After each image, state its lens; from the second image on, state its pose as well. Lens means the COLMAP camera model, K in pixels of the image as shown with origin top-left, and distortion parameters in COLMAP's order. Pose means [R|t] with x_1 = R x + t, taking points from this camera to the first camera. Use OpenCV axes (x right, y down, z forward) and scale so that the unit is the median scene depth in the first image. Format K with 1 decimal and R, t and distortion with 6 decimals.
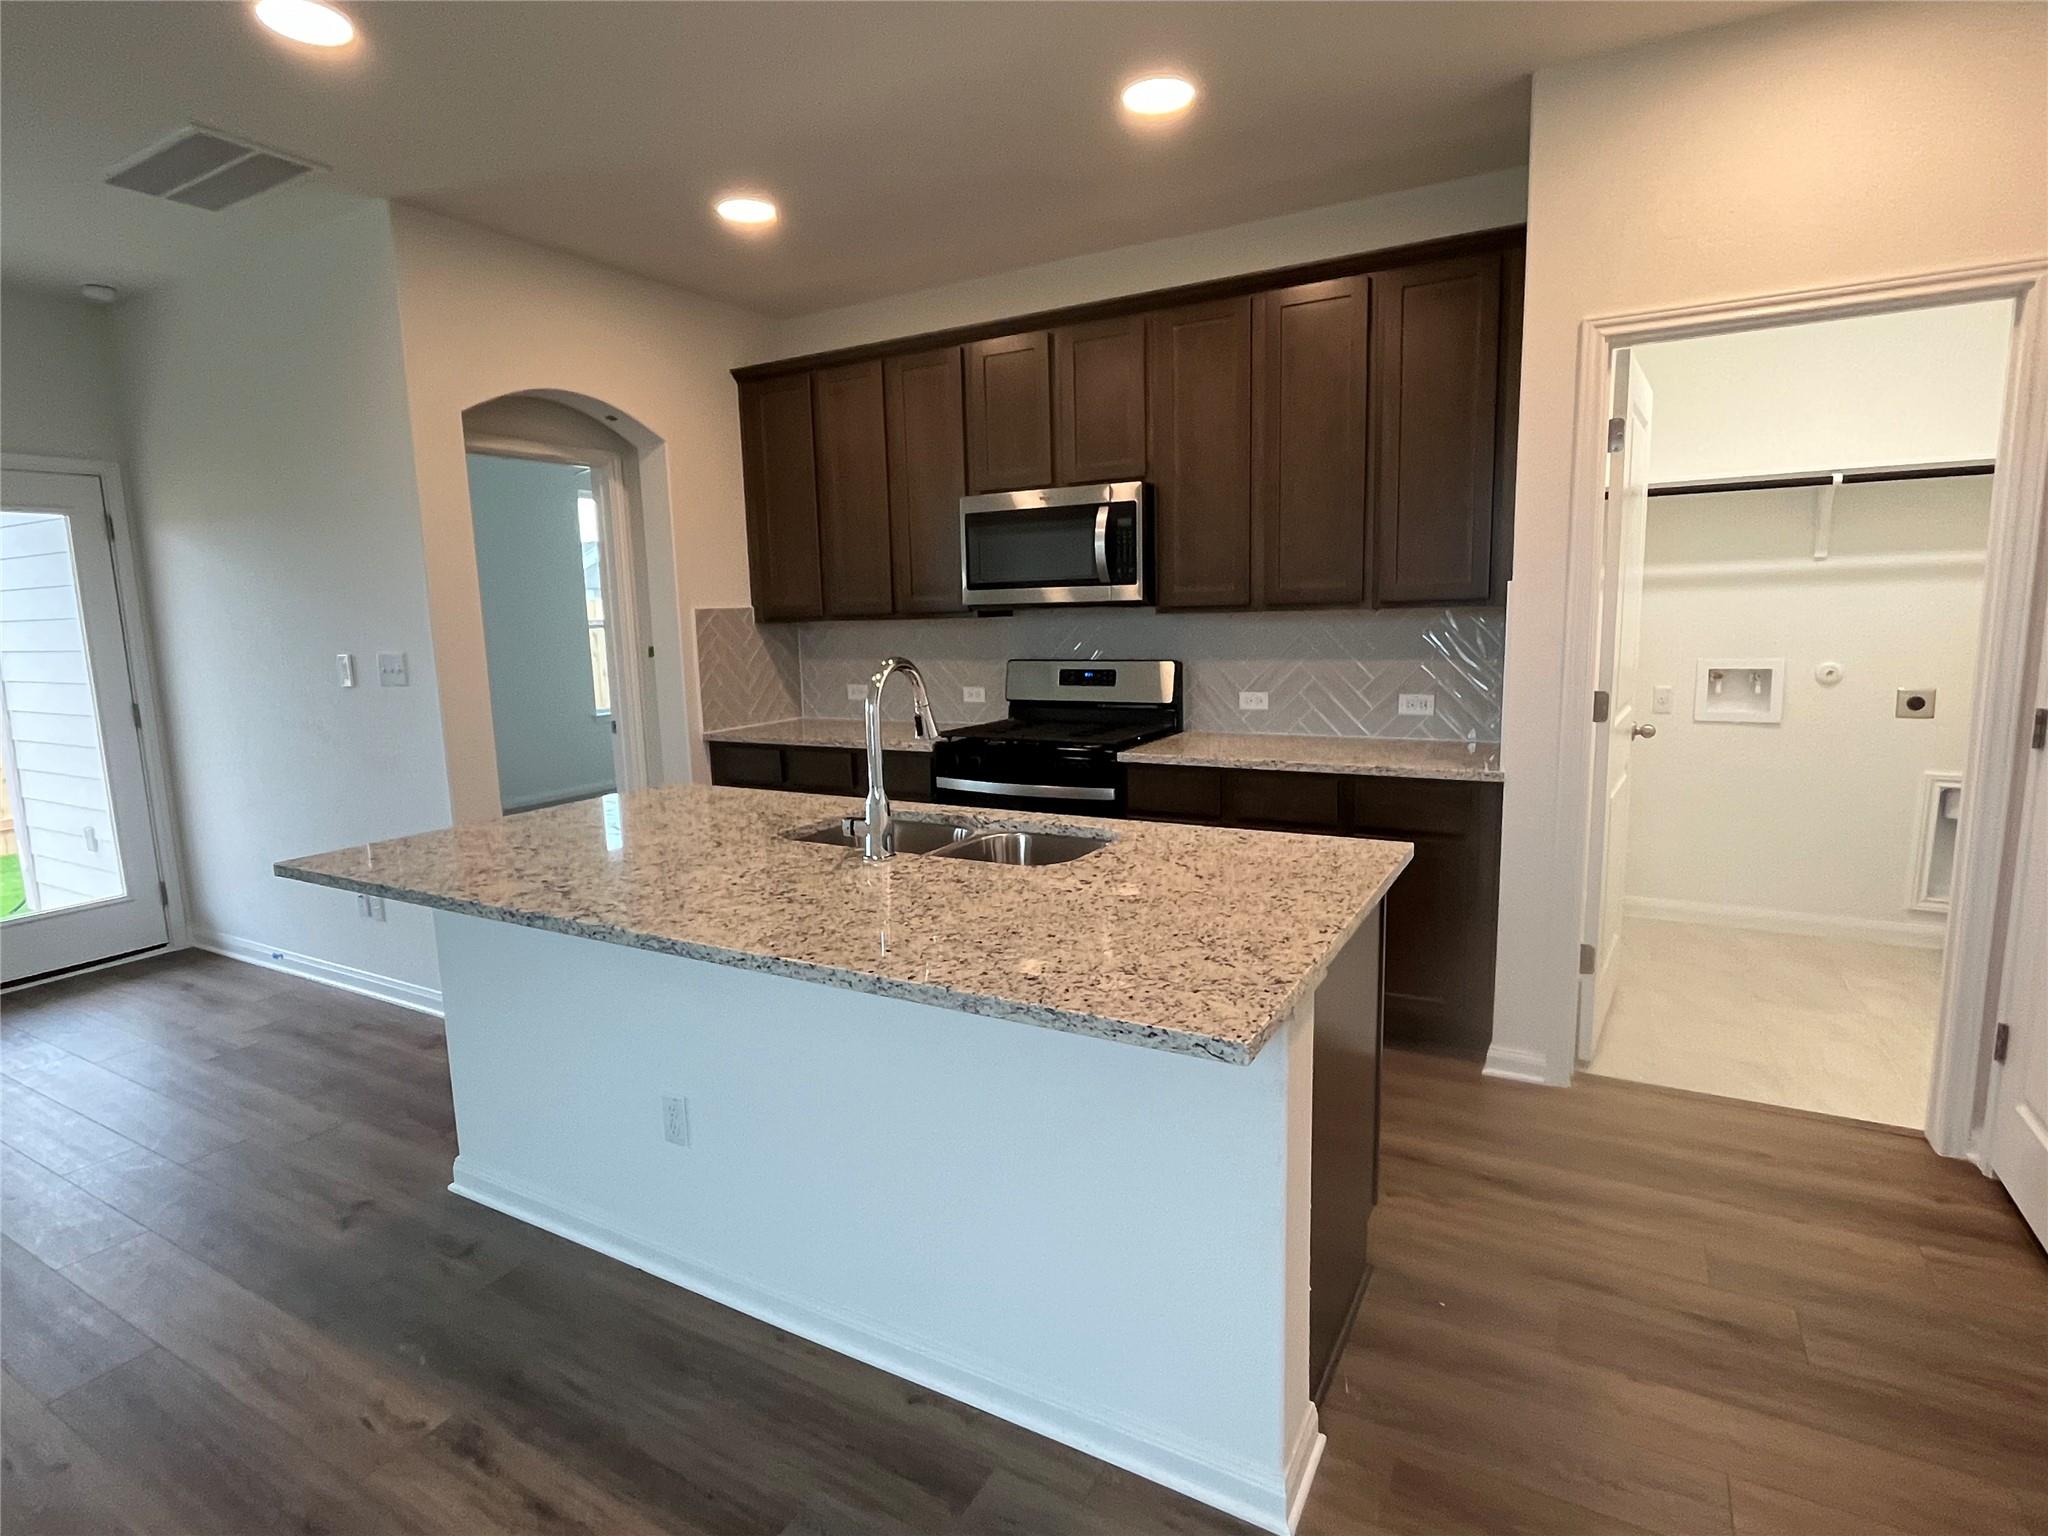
lens RADIAL K [[1062.4, 0, 1021.4], [0, 1062.4, 769.1], [0, 0, 1]] dist [0.002026, -0.001575]
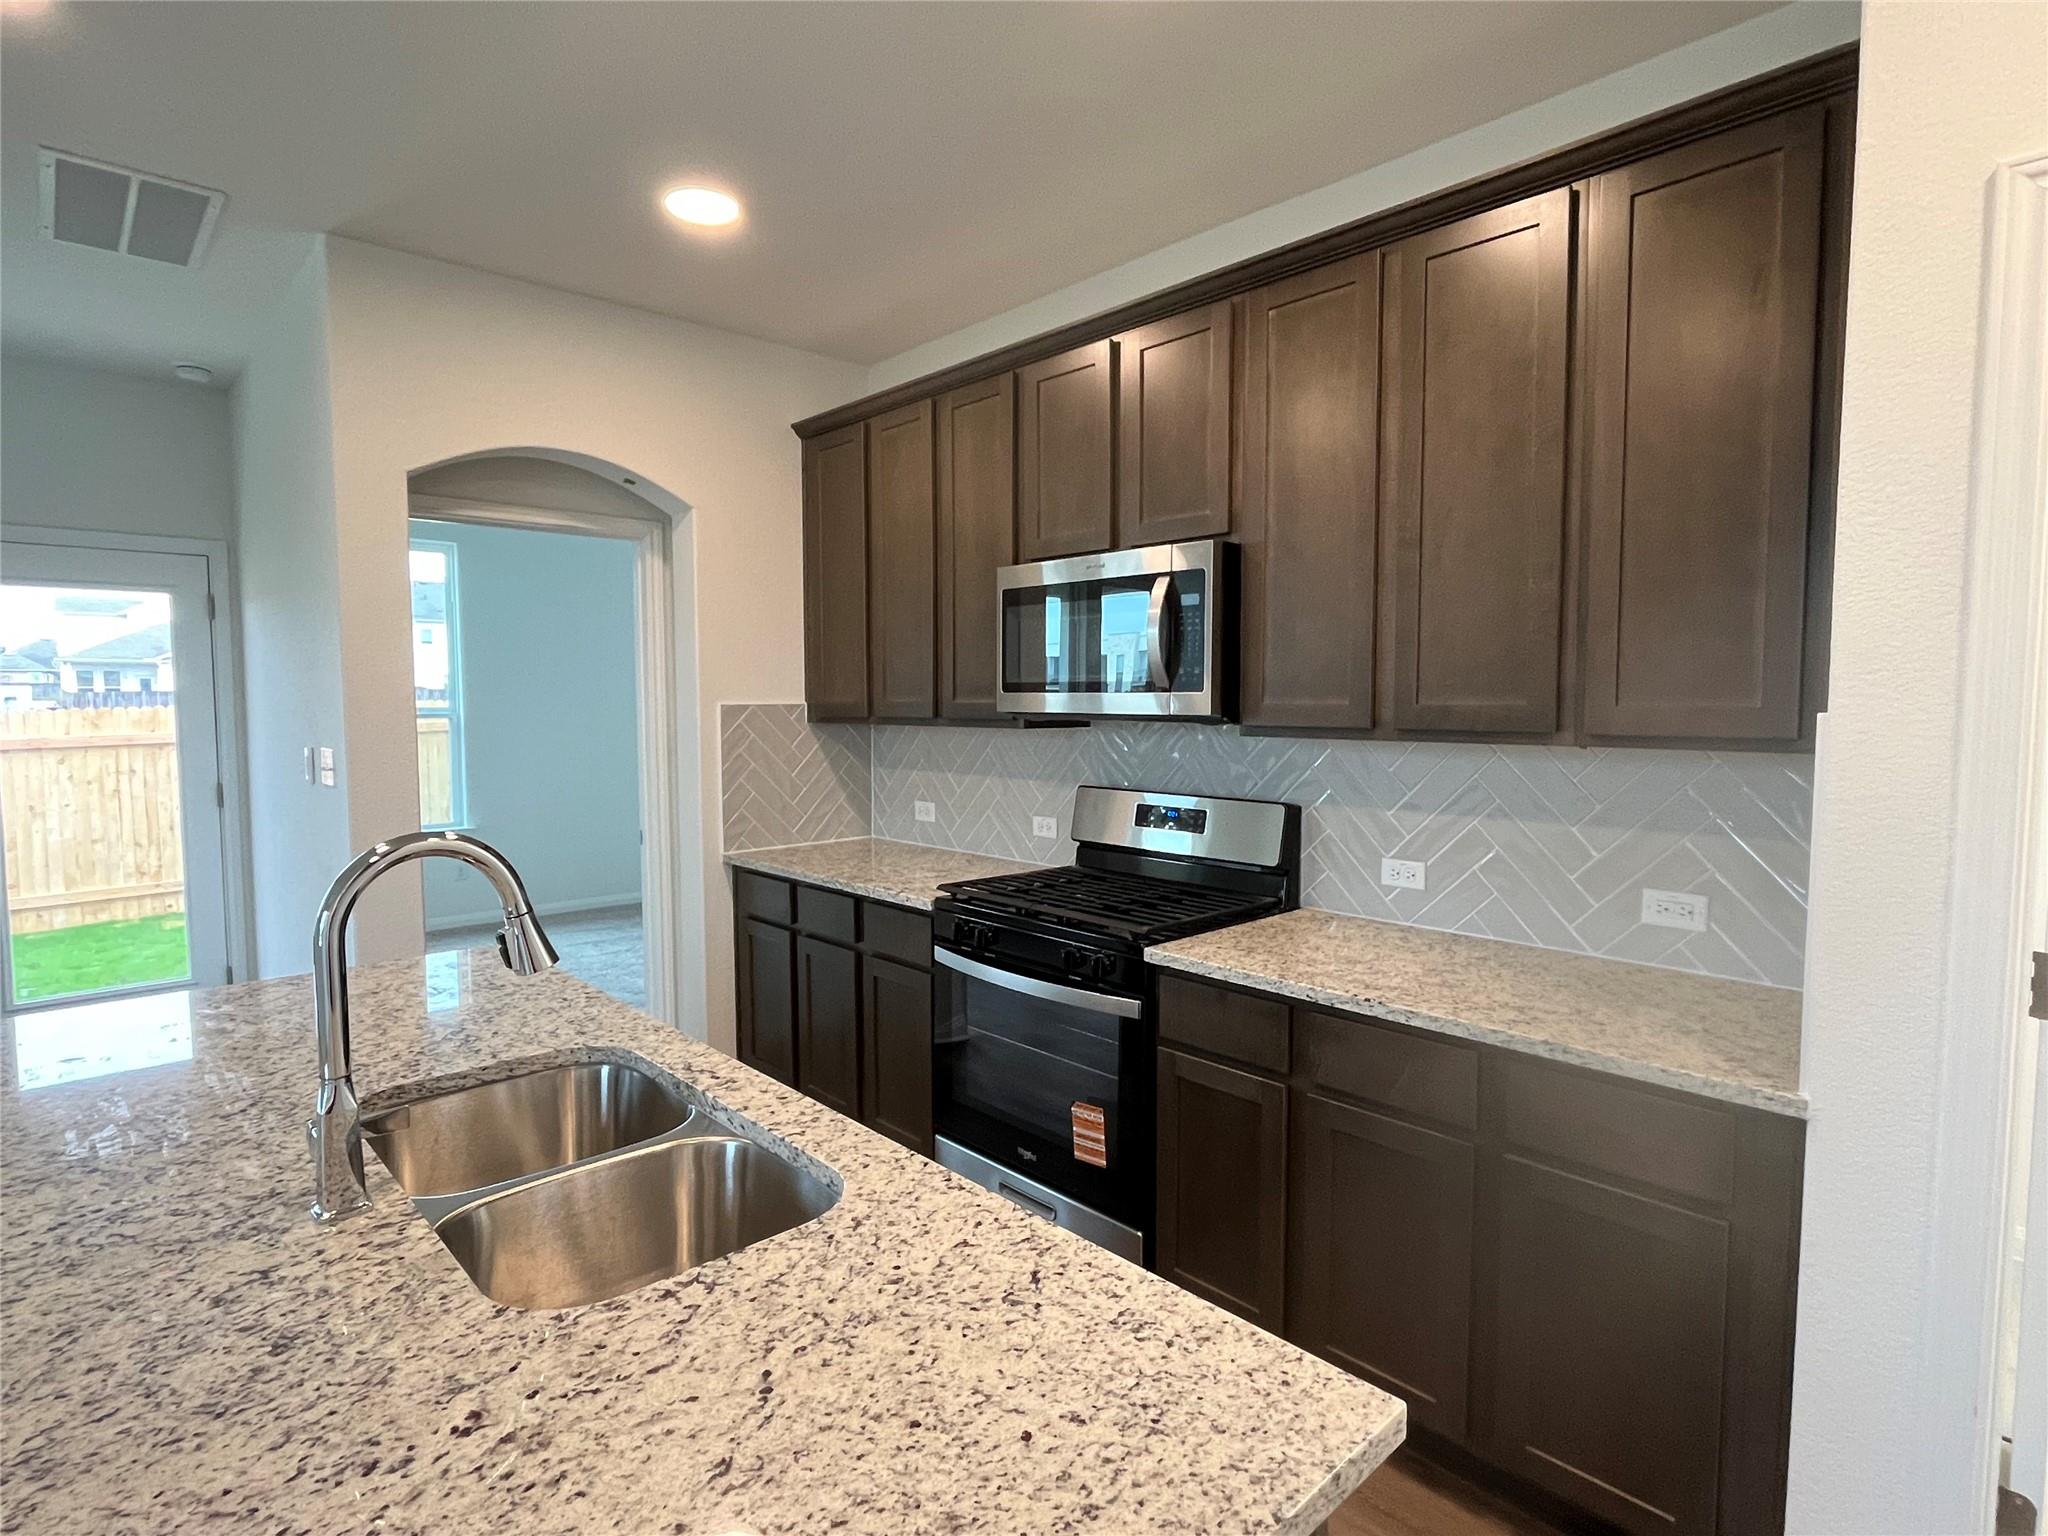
lens RADIAL K [[1062.4, 0, 1022.6], [0, 1062.4, 762.0], [0, 0, 1]] dist [0.002026, -0.001575]
pose [[0.954166, 0.045053, -0.295867, 0.187991], [-0.070282, 0.994689, -0.075192, -0.067656], [0.290908, 0.092539, 0.952265, 0.316885]]
